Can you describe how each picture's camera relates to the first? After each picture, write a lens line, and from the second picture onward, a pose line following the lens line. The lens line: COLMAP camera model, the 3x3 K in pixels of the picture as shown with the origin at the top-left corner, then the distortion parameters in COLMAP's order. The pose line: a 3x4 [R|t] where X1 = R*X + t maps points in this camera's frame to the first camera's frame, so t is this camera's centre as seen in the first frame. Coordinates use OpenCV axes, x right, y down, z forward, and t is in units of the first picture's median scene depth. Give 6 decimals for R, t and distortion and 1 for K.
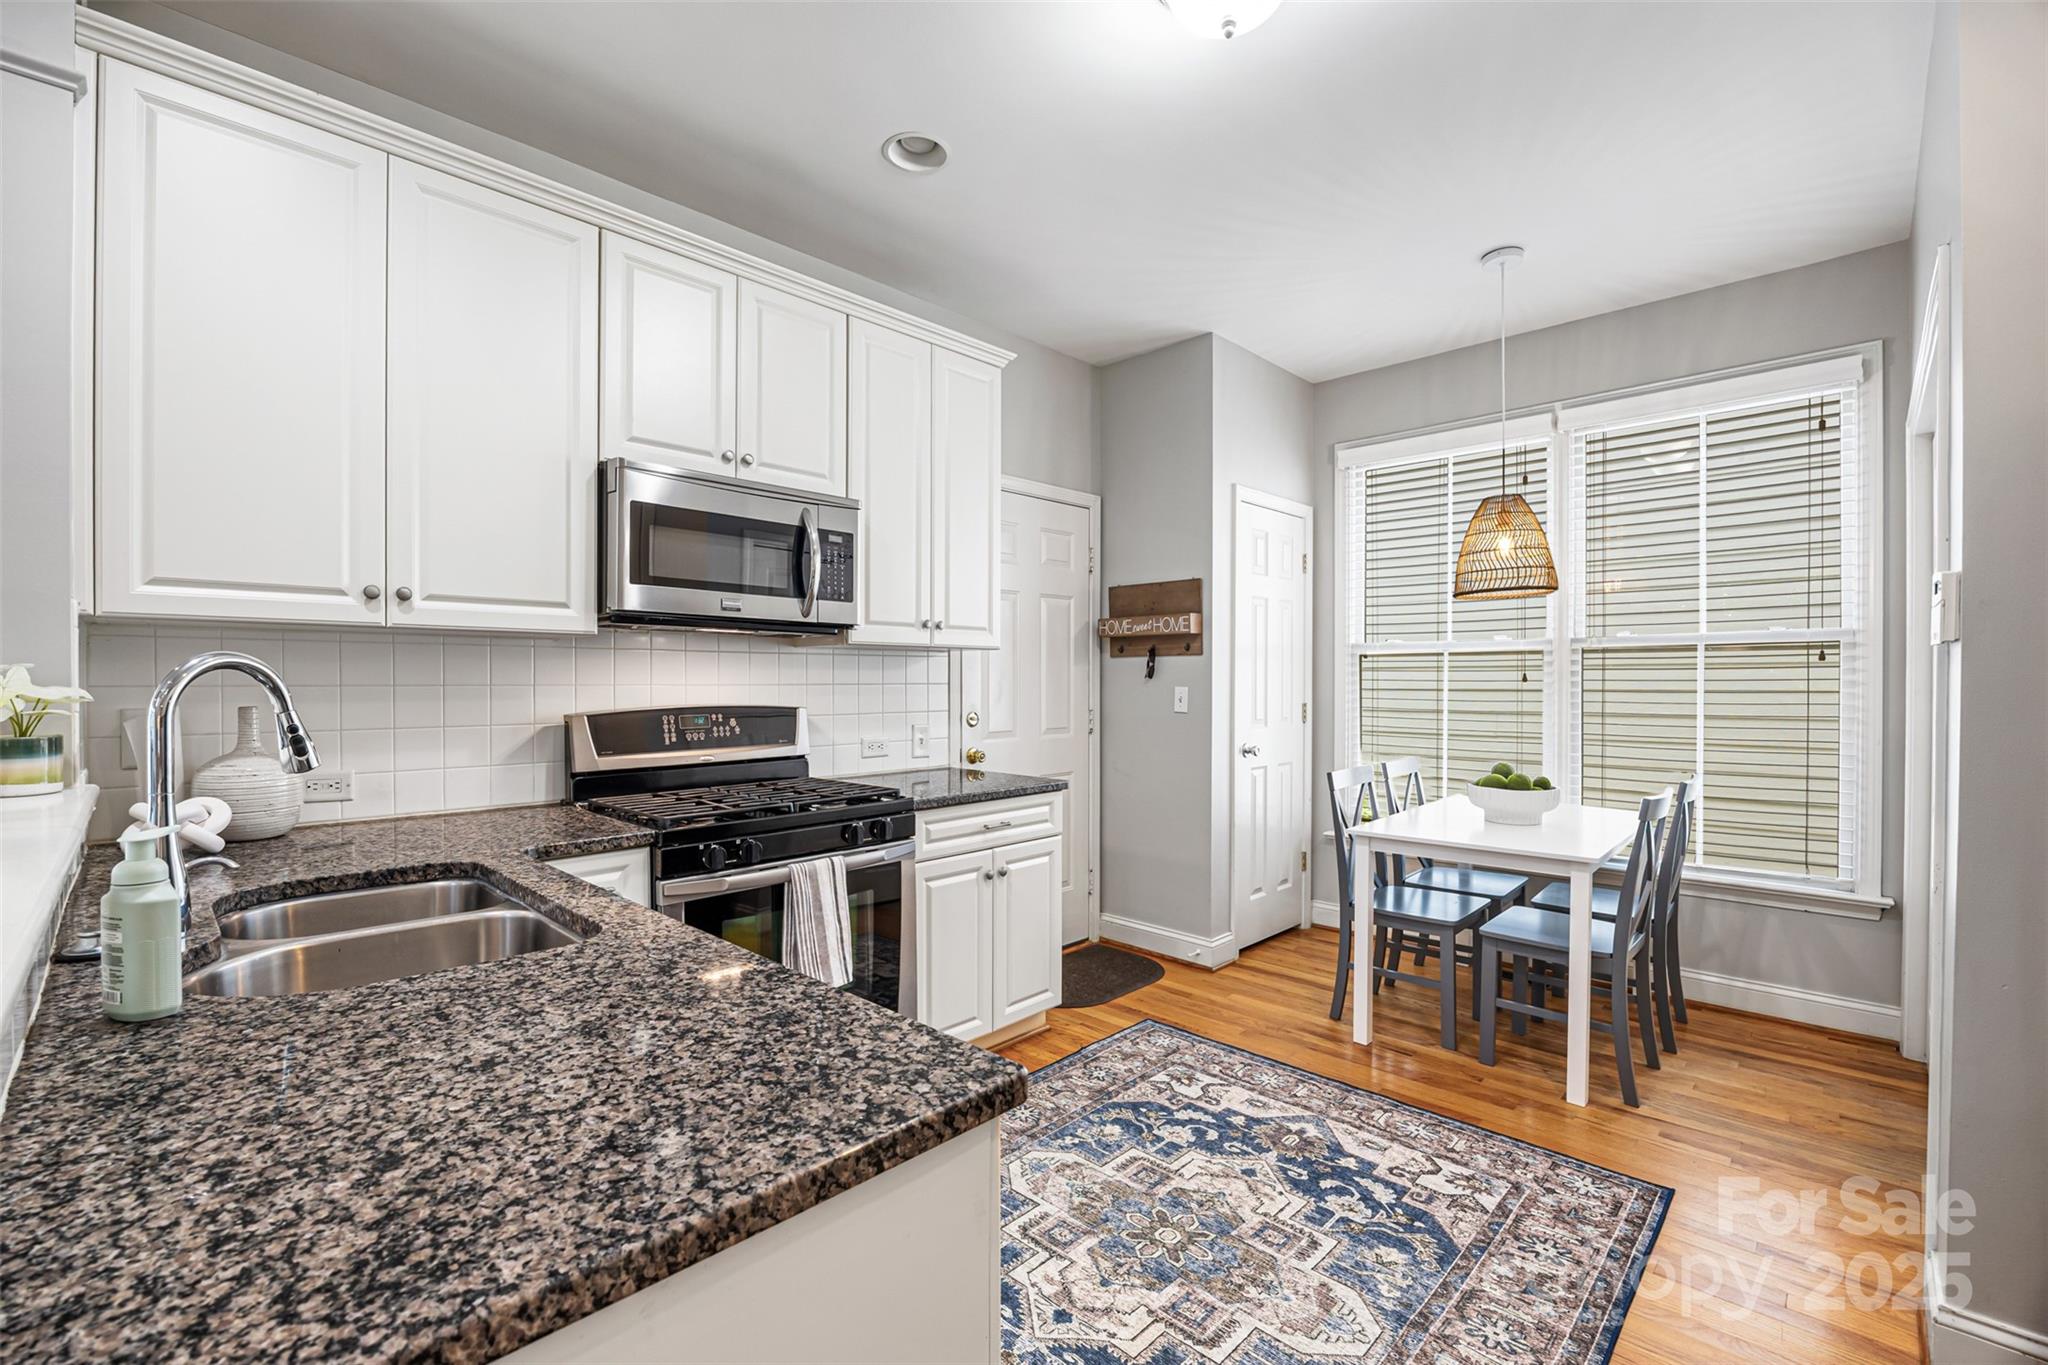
lens RADIAL K [[881.7, 0, 1009.5], [0, 881.7, 689.7], [0, 0, 1]] dist [-0.013303, -0.000505]
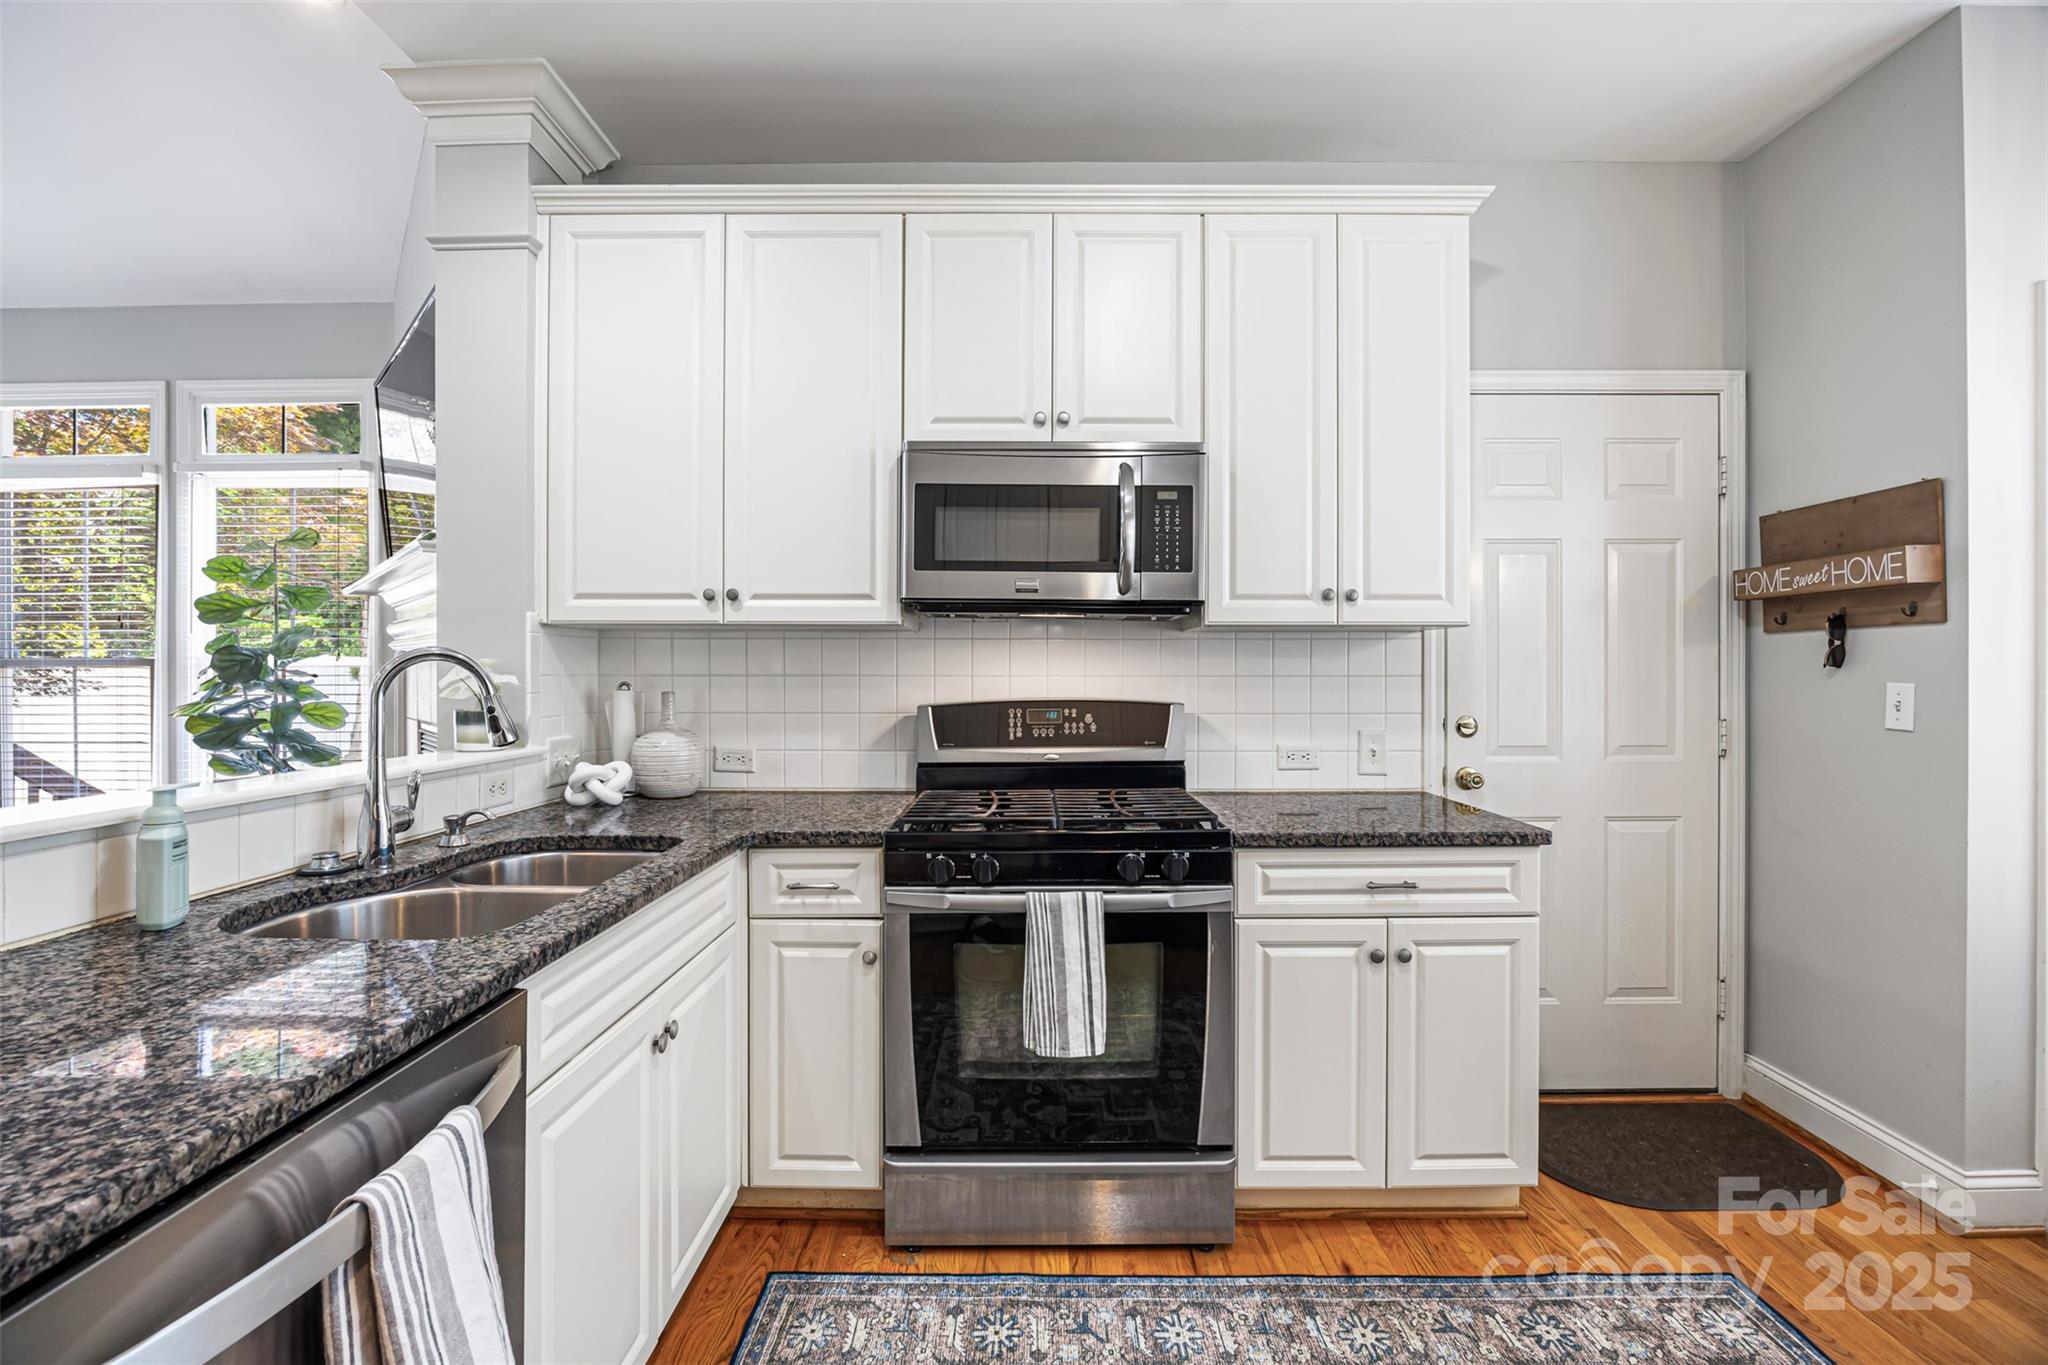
lens RADIAL K [[881.7, 0, 1023.2], [0, 881.7, 673.2], [0, 0, 1]] dist [-0.013303, -0.000505]
pose [[0.701850, -0.000645, -0.712324, 0.282784], [-0.007920, 0.999931, -0.008709, -0.000311], [0.712280, 0.011754, 0.701797, 0.342162]]
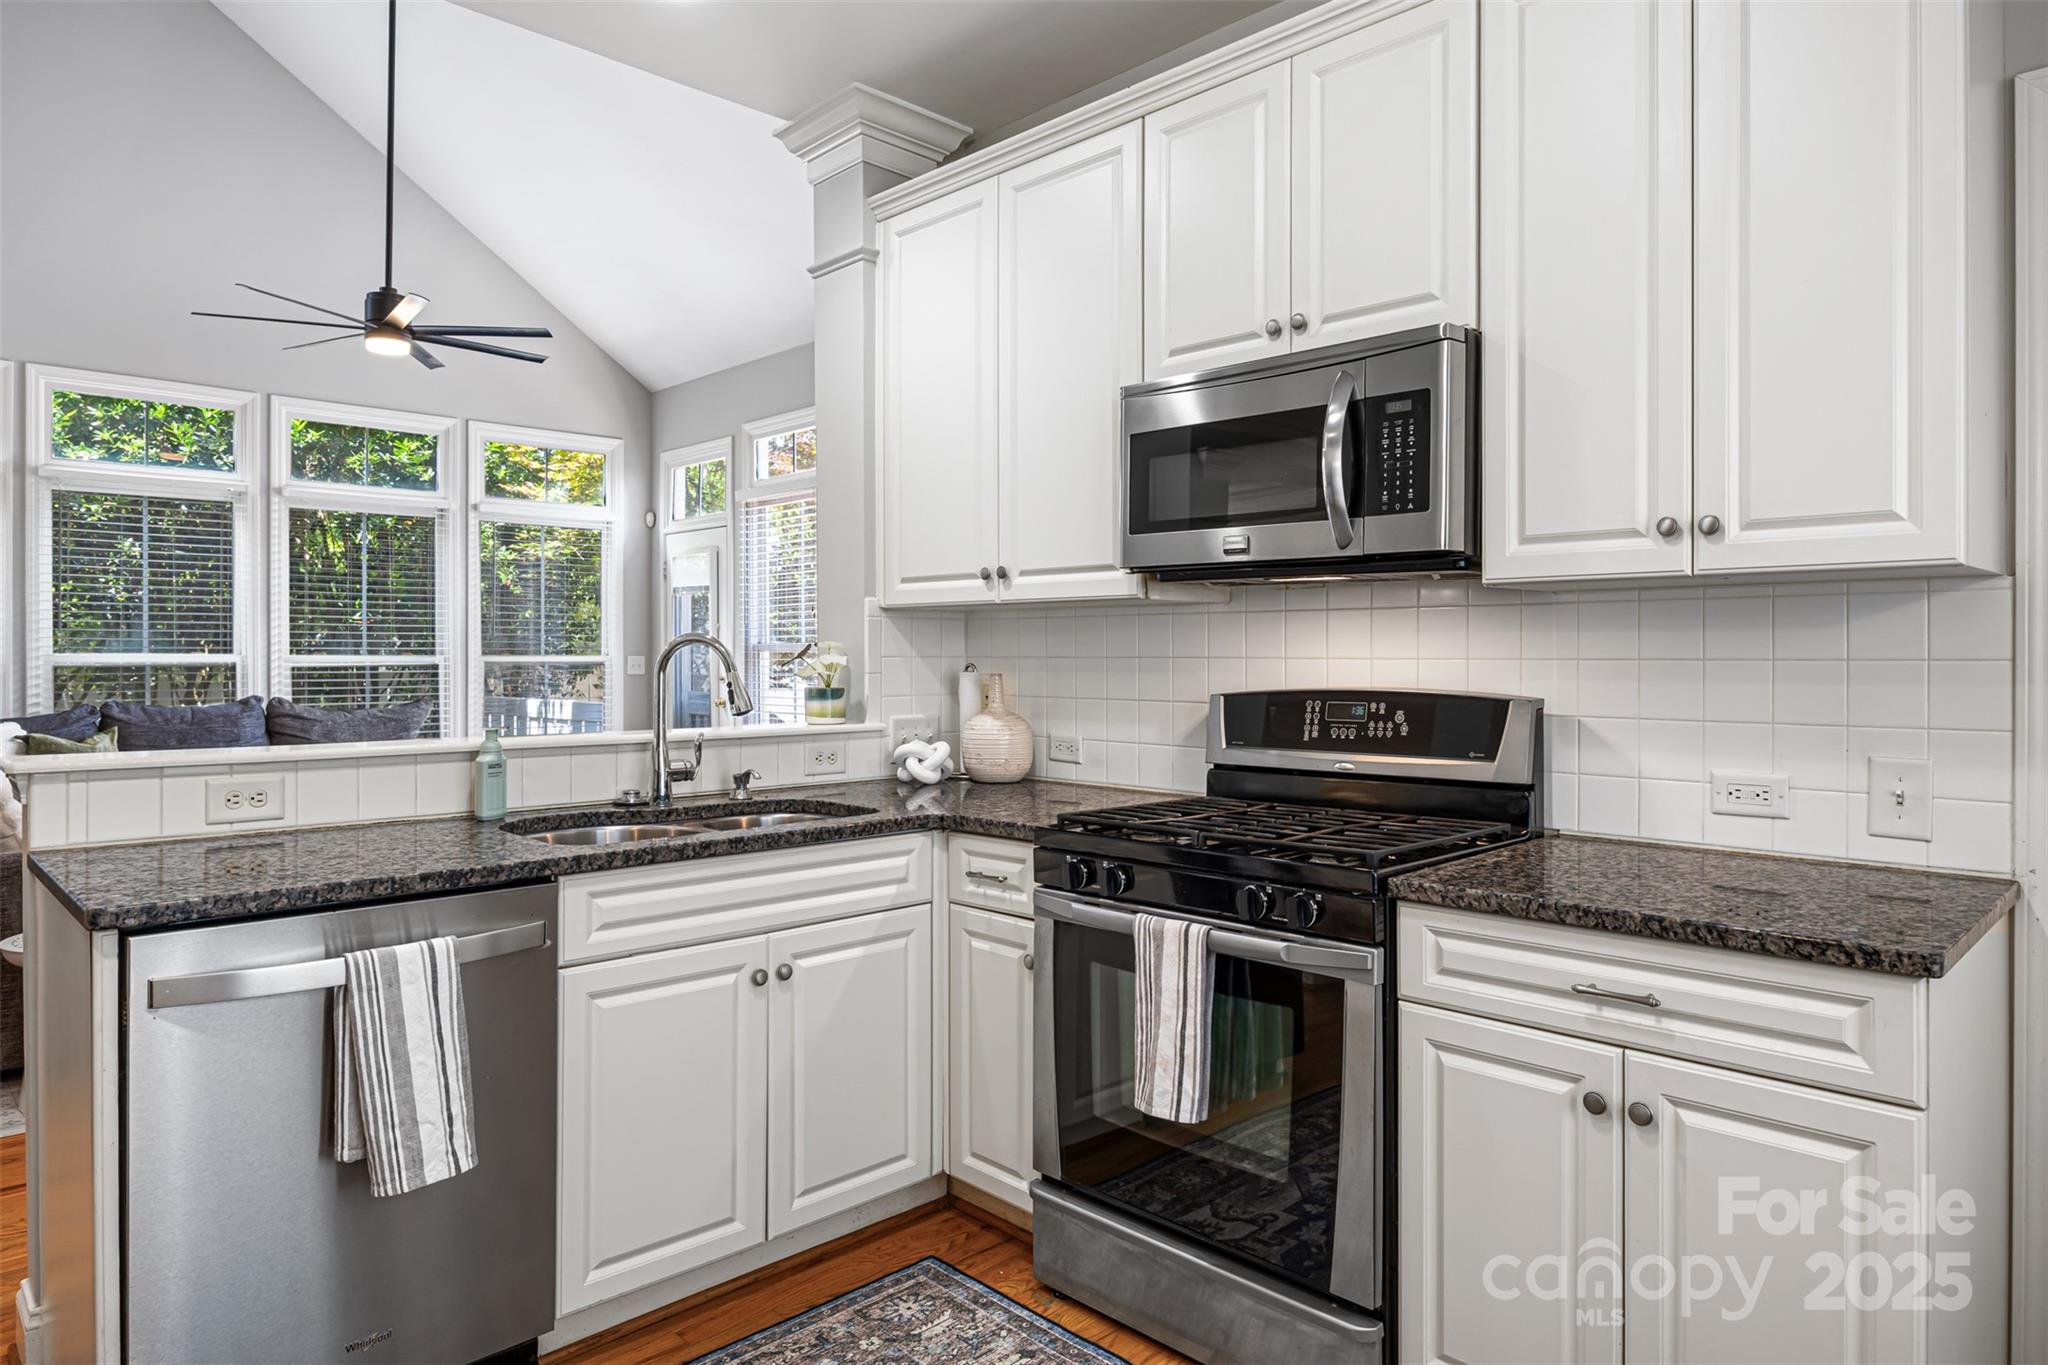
lens RADIAL K [[1218.3, 0, 1021.7], [0, 1218.3, 660.7], [0, 0, 1]] dist [-0.000371, -0.001338]
pose [[-0.009366, 0.004191, -0.999947, 0.602243], [-0.012098, 0.999918, 0.004304, -0.004656], [0.999883, 0.012138, -0.009315, 0.759679]]
